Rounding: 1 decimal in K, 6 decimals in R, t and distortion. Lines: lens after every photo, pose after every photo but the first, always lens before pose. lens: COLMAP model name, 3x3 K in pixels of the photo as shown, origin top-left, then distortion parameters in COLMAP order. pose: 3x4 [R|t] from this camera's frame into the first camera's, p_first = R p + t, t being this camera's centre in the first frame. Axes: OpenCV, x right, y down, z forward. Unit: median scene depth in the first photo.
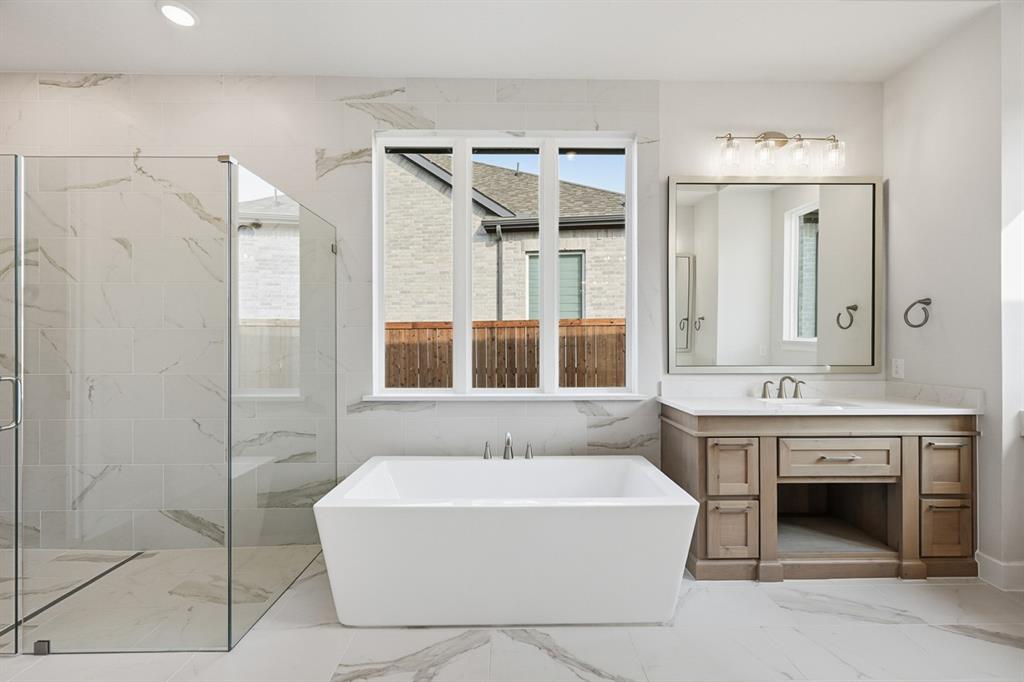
lens RADIAL K [[407.8, 0, 512.7], [0, 407.8, 340.8], [0, 0, 1]] dist [-0.001981, 0.001047]
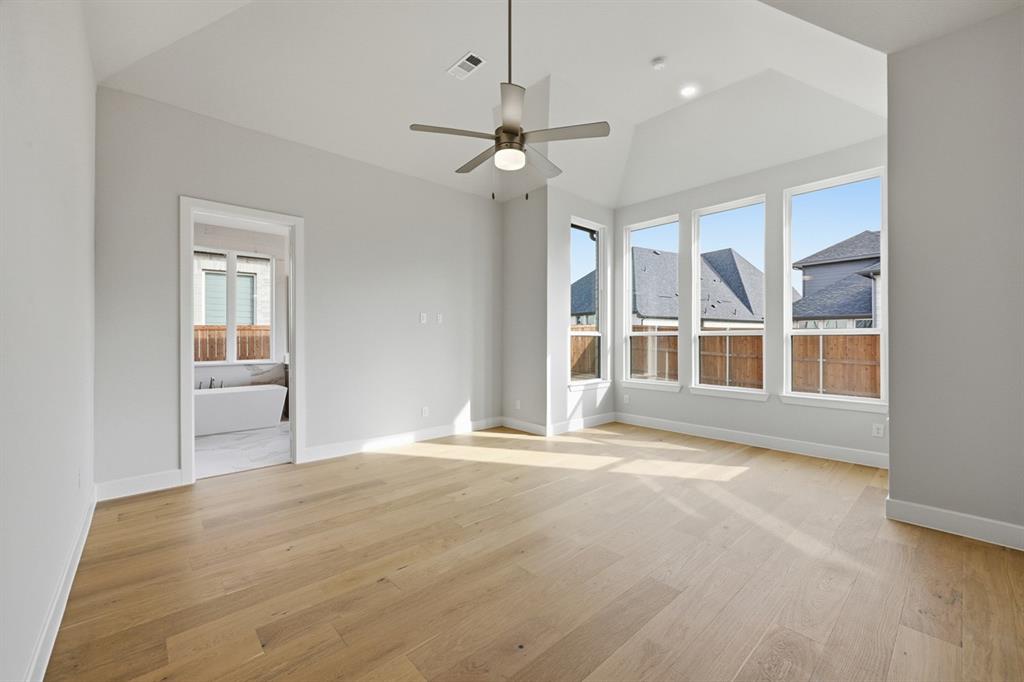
lens RADIAL K [[407.8, 0, 512.7], [0, 407.8, 337.7], [0, 0, 1]] dist [-0.001981, 0.001047]
pose [[0.751168, 0.001763, 0.660109, -0.242195], [0.000520, 0.999995, -0.003262, -0.002310], [-0.660111, 0.002794, 0.751163, -1.813970]]
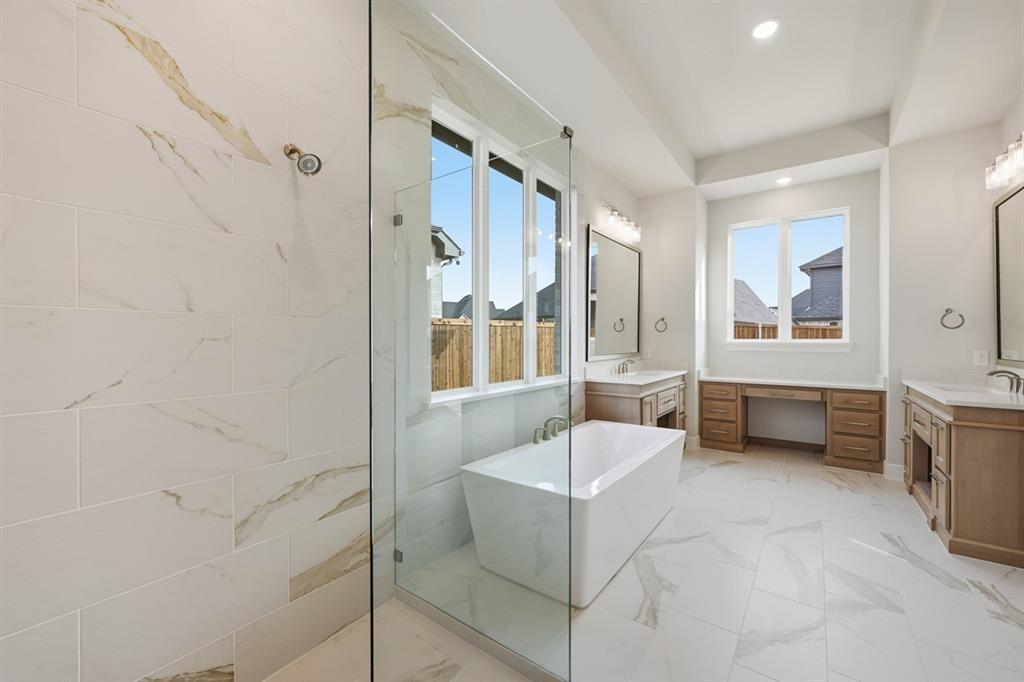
lens RADIAL K [[407.8, 0, 509.7], [0, 407.8, 341.7], [0, 0, 1]] dist [-0.001981, 0.001047]
pose [[0.606862, -0.003396, 0.794800, -0.921668], [-0.002310, 0.999979, 0.006036, 0.002674], [-0.794804, -0.005499, 0.606842, 0.348824]]
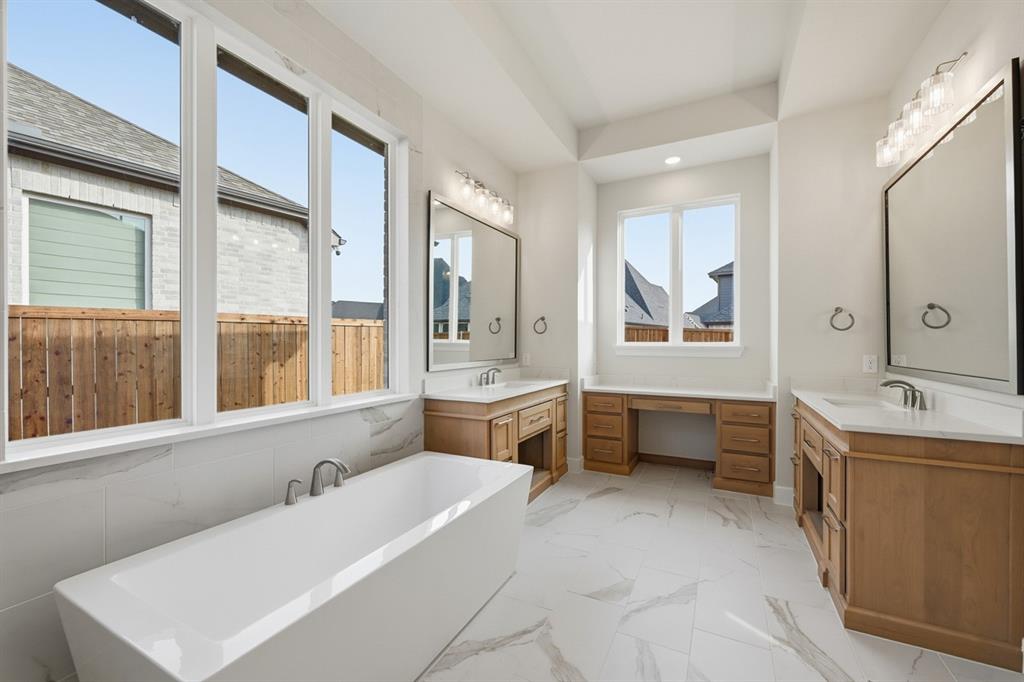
lens RADIAL K [[407.8, 0, 511.5], [0, 407.8, 344.3], [0, 0, 1]] dist [-0.001981, 0.001047]
pose [[0.473117, -0.002570, 0.880996, -0.473106], [-0.002710, 0.999987, 0.004372, 0.001777], [-0.880996, -0.004456, 0.473103, 0.289815]]
